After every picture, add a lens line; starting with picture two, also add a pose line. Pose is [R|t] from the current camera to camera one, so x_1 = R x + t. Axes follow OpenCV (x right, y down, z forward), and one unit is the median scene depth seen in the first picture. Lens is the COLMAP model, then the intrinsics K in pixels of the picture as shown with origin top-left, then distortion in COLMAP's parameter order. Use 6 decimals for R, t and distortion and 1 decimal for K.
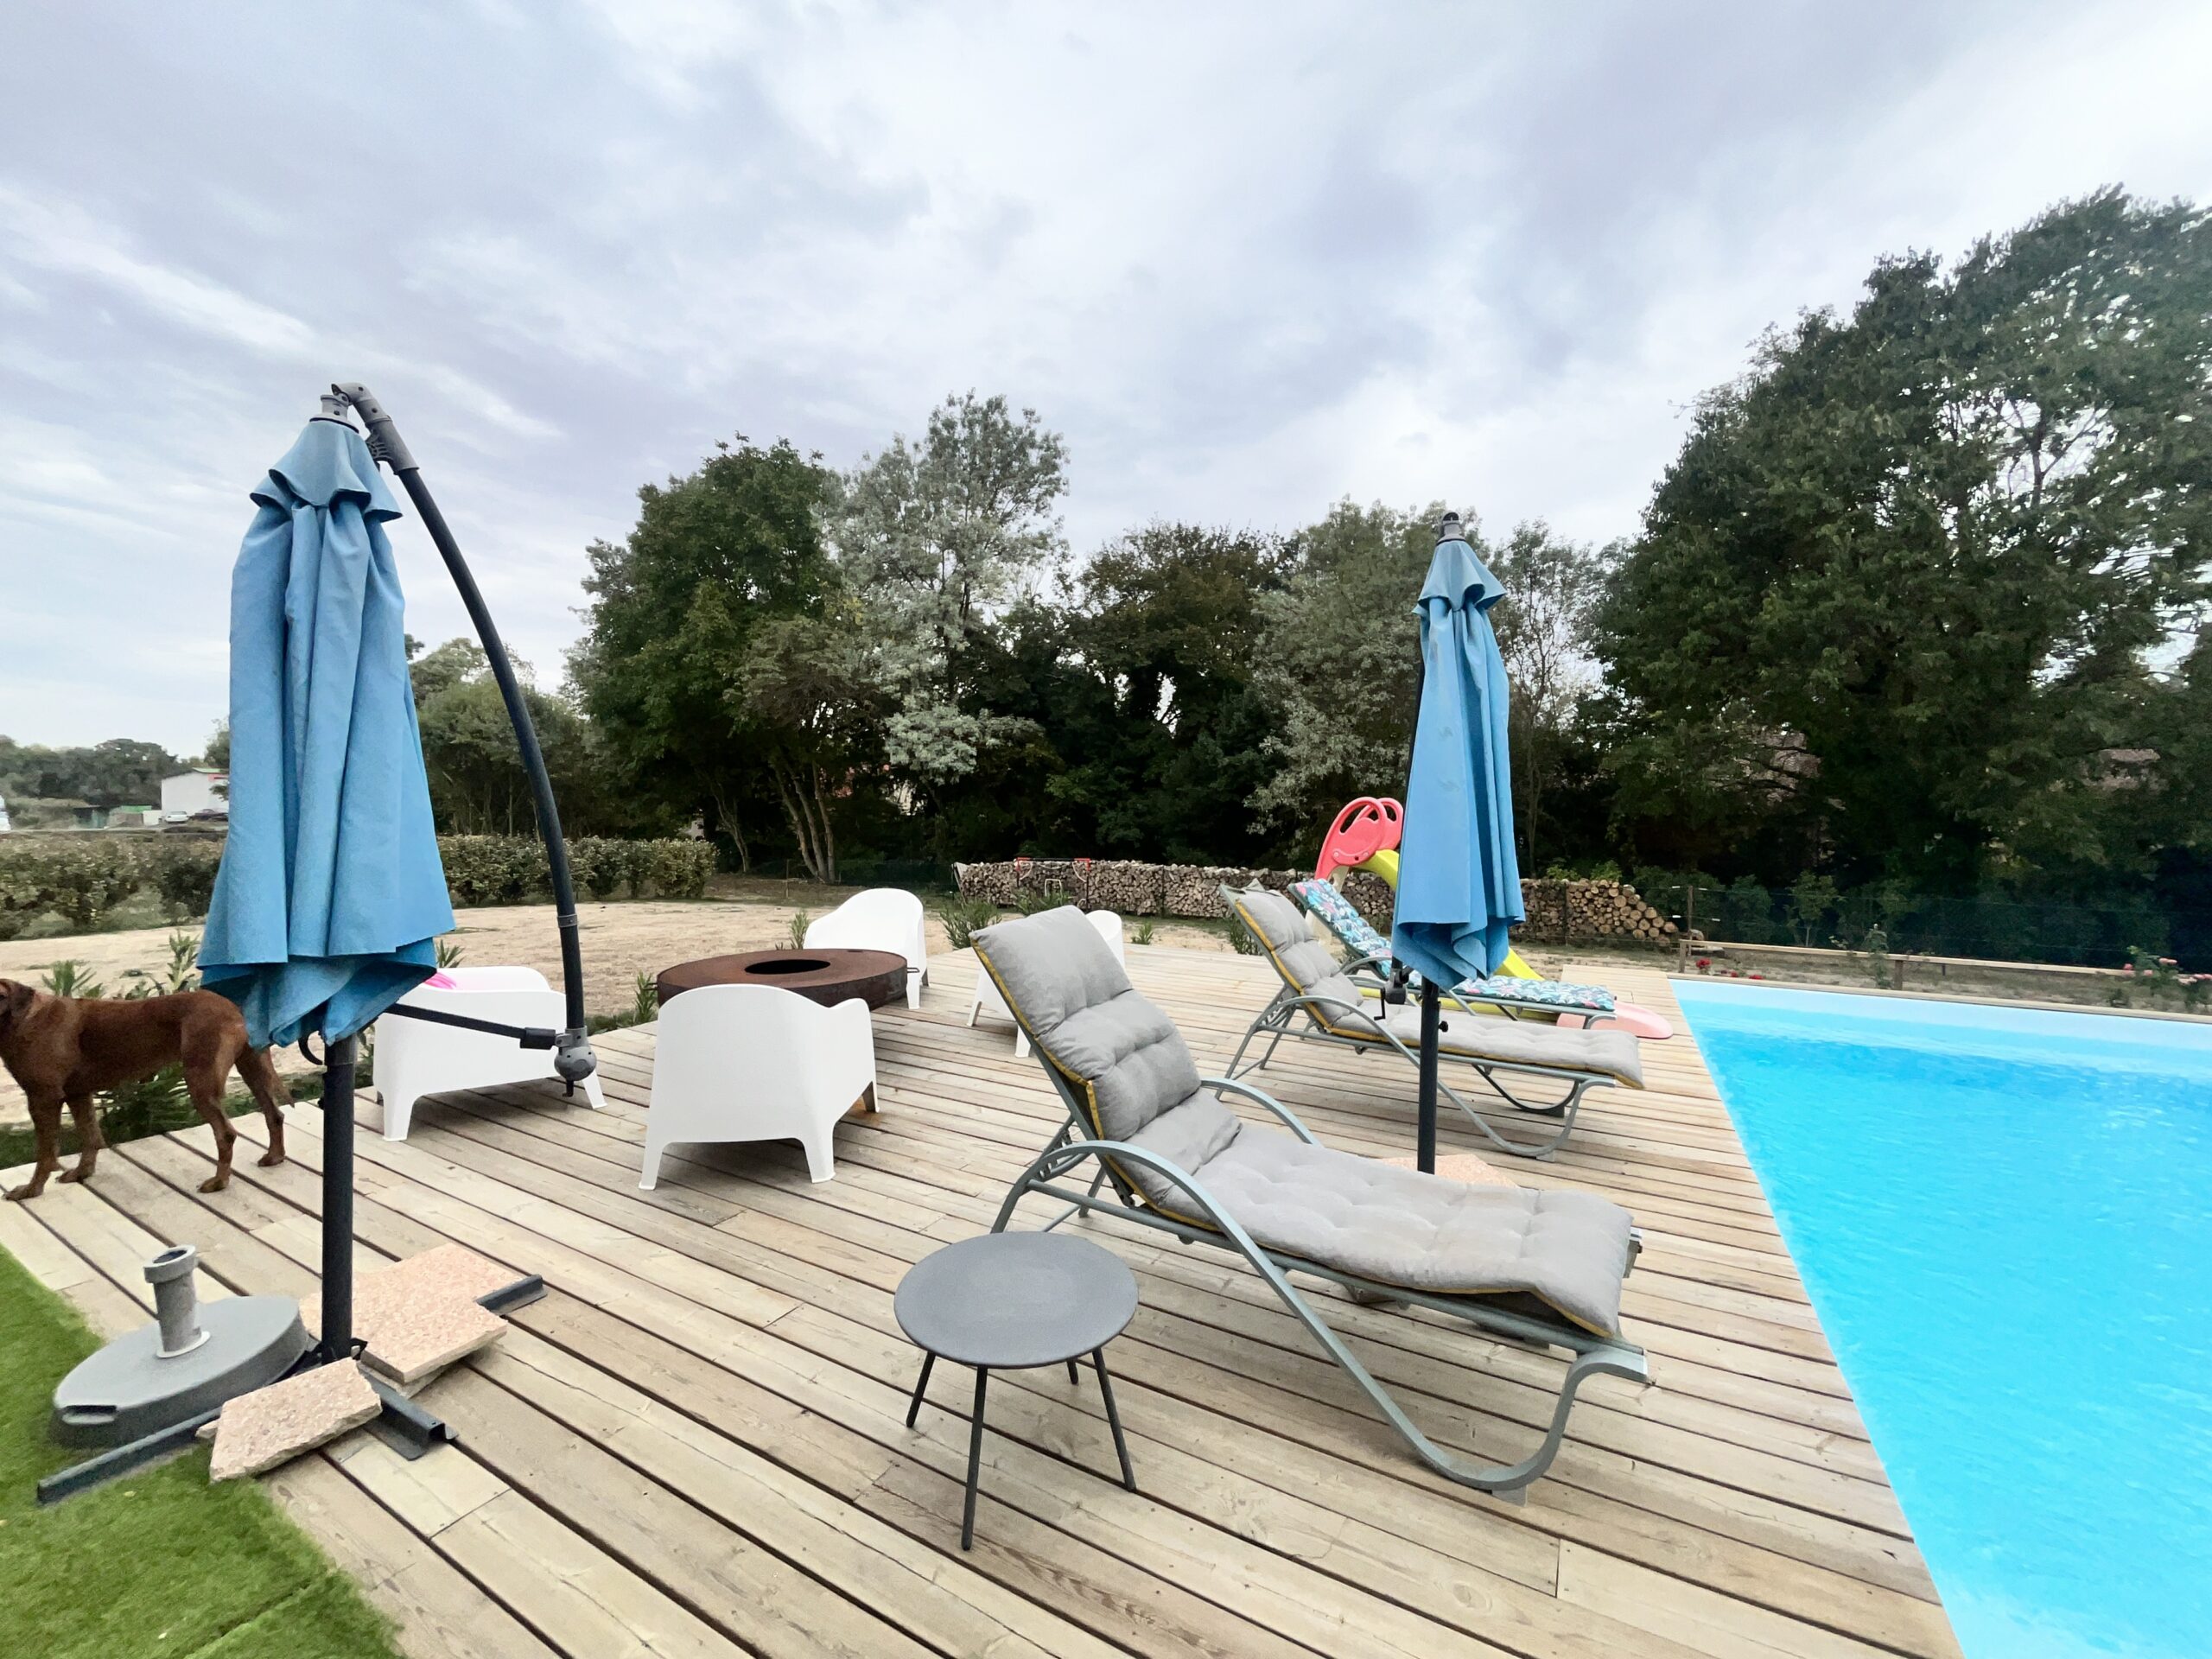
lens RADIAL K [[896.1, 0, 1103.6], [0, 896.1, 827.4], [0, 0, 1]] dist [-0.004048, -0.000513]
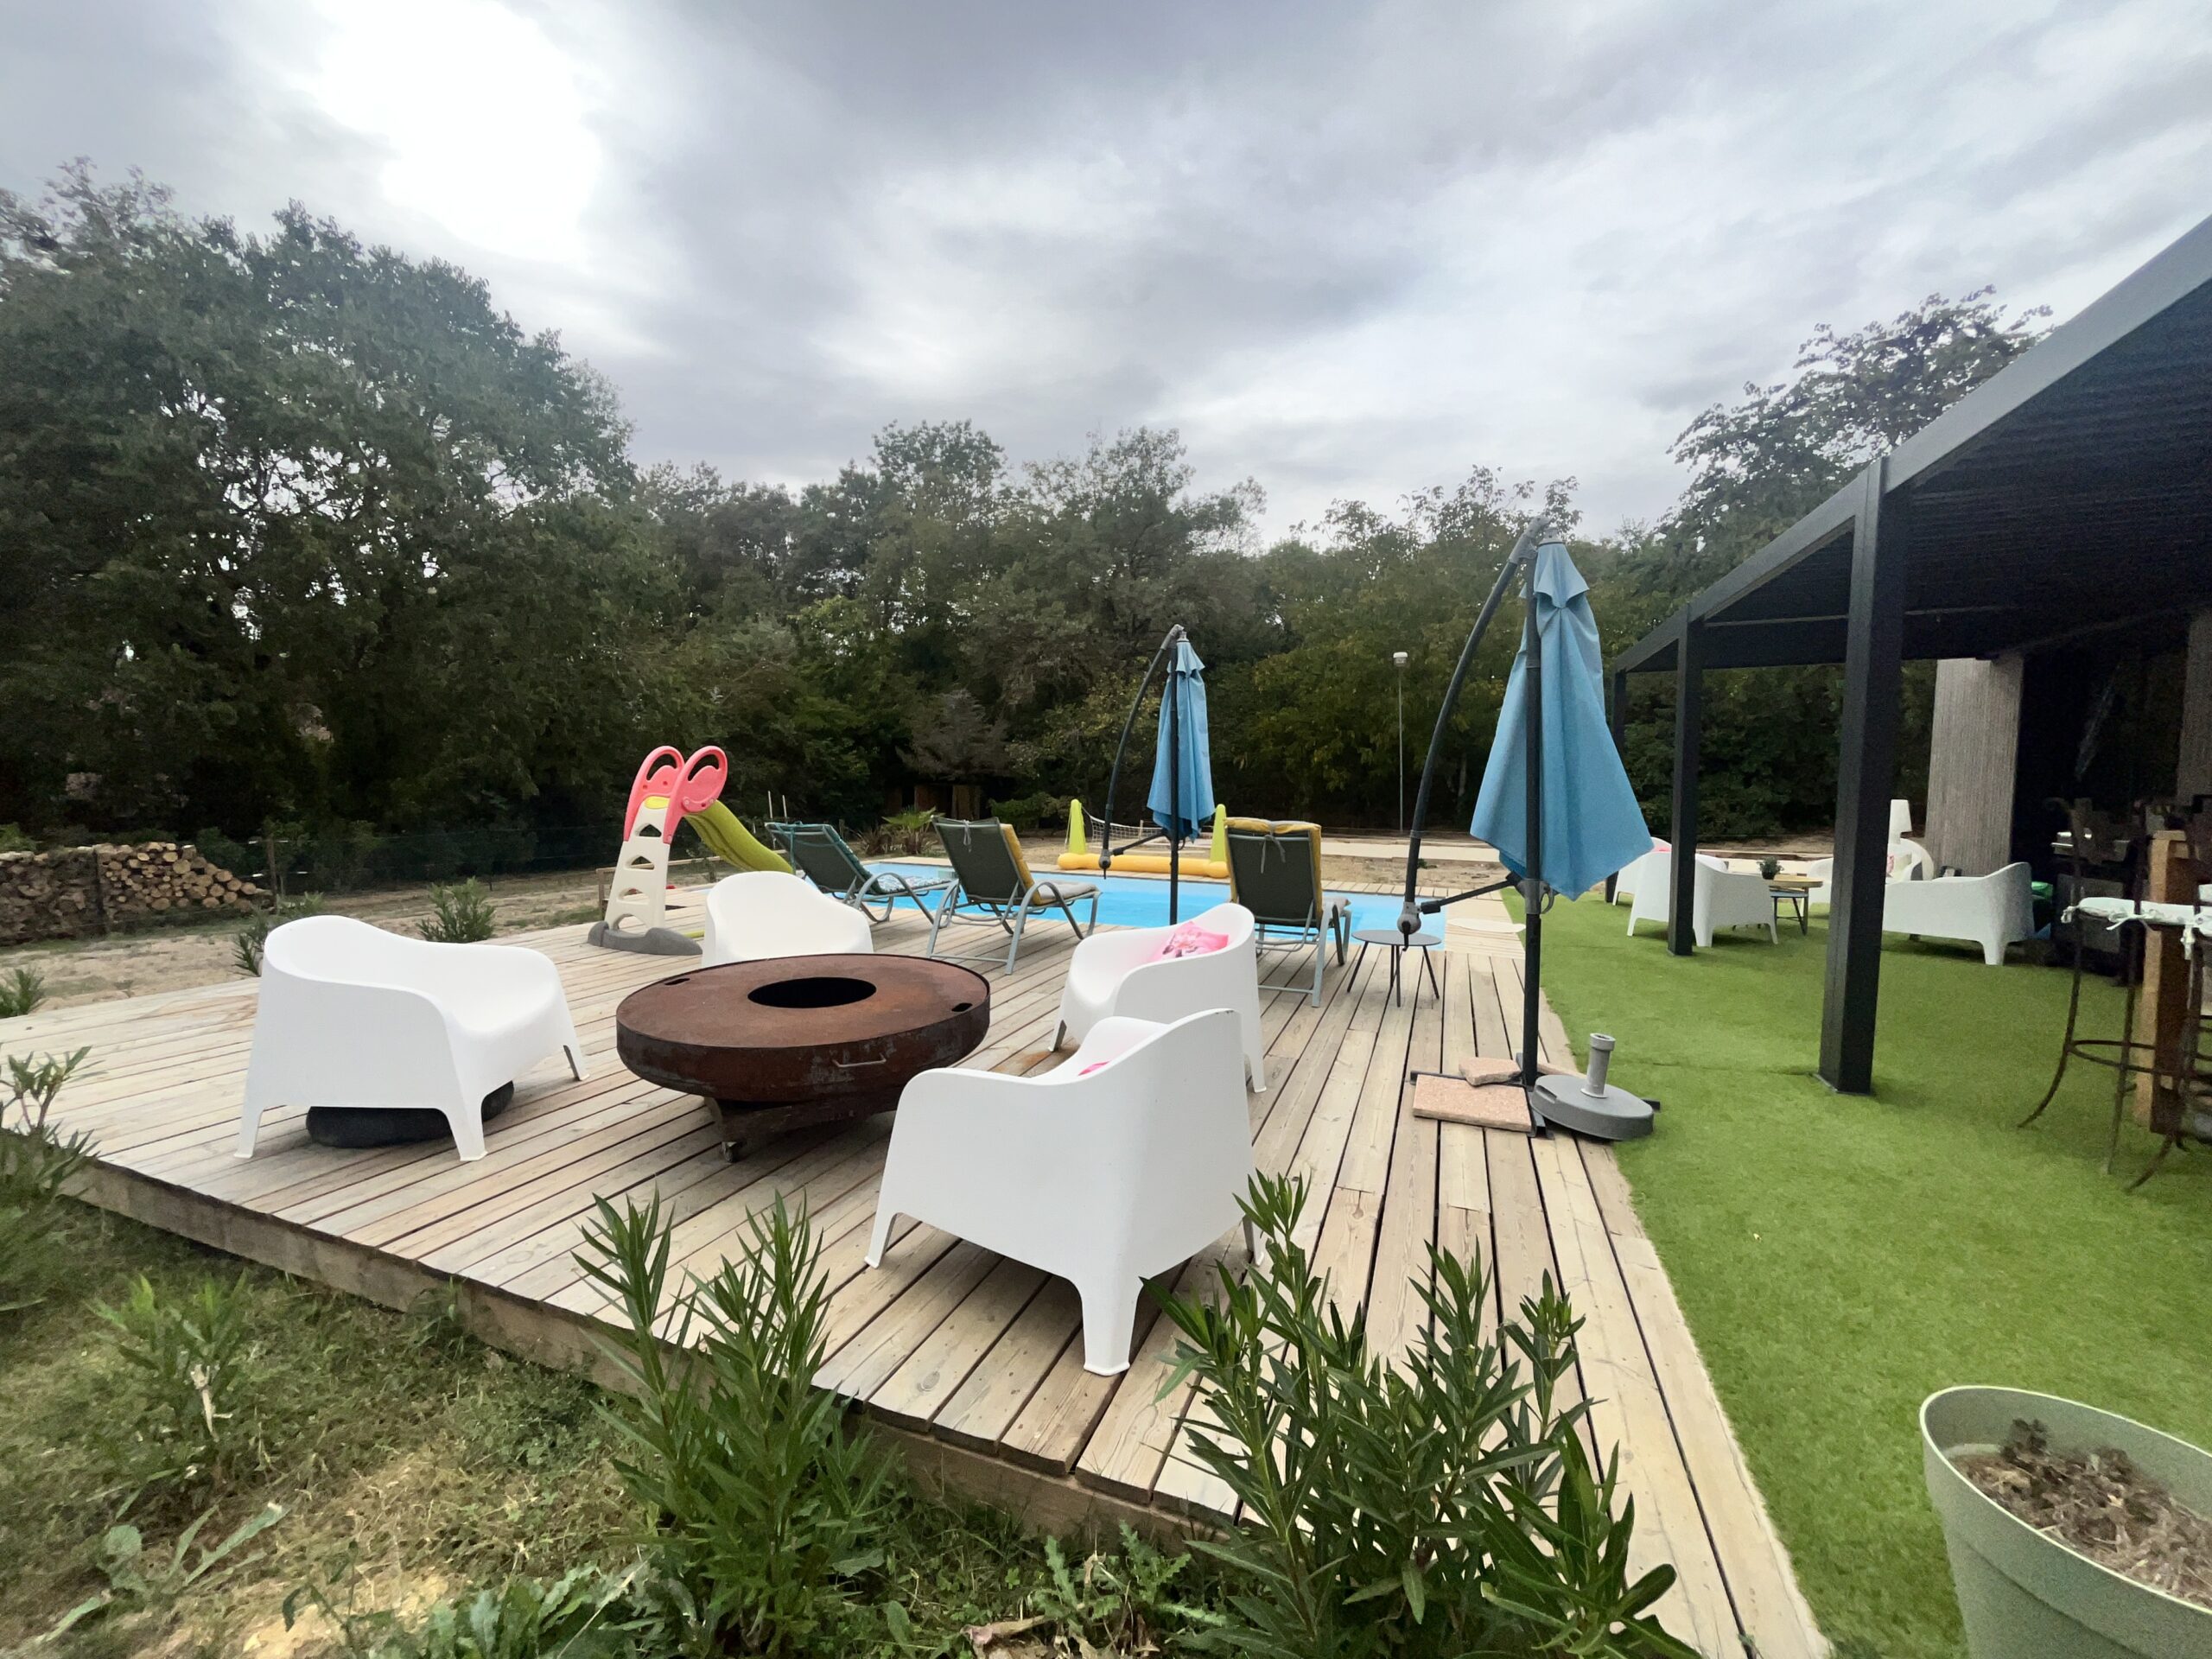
lens RADIAL K [[896.1, 0, 1104.9], [0, 896.1, 831.2], [0, 0, 1]] dist [-0.004048, -0.000513]
pose [[-0.135029, -0.073241, 0.988131, -0.331914], [0.010295, 0.997107, 0.075313, -0.001627], [-0.990788, 0.020342, -0.133884, 0.281646]]
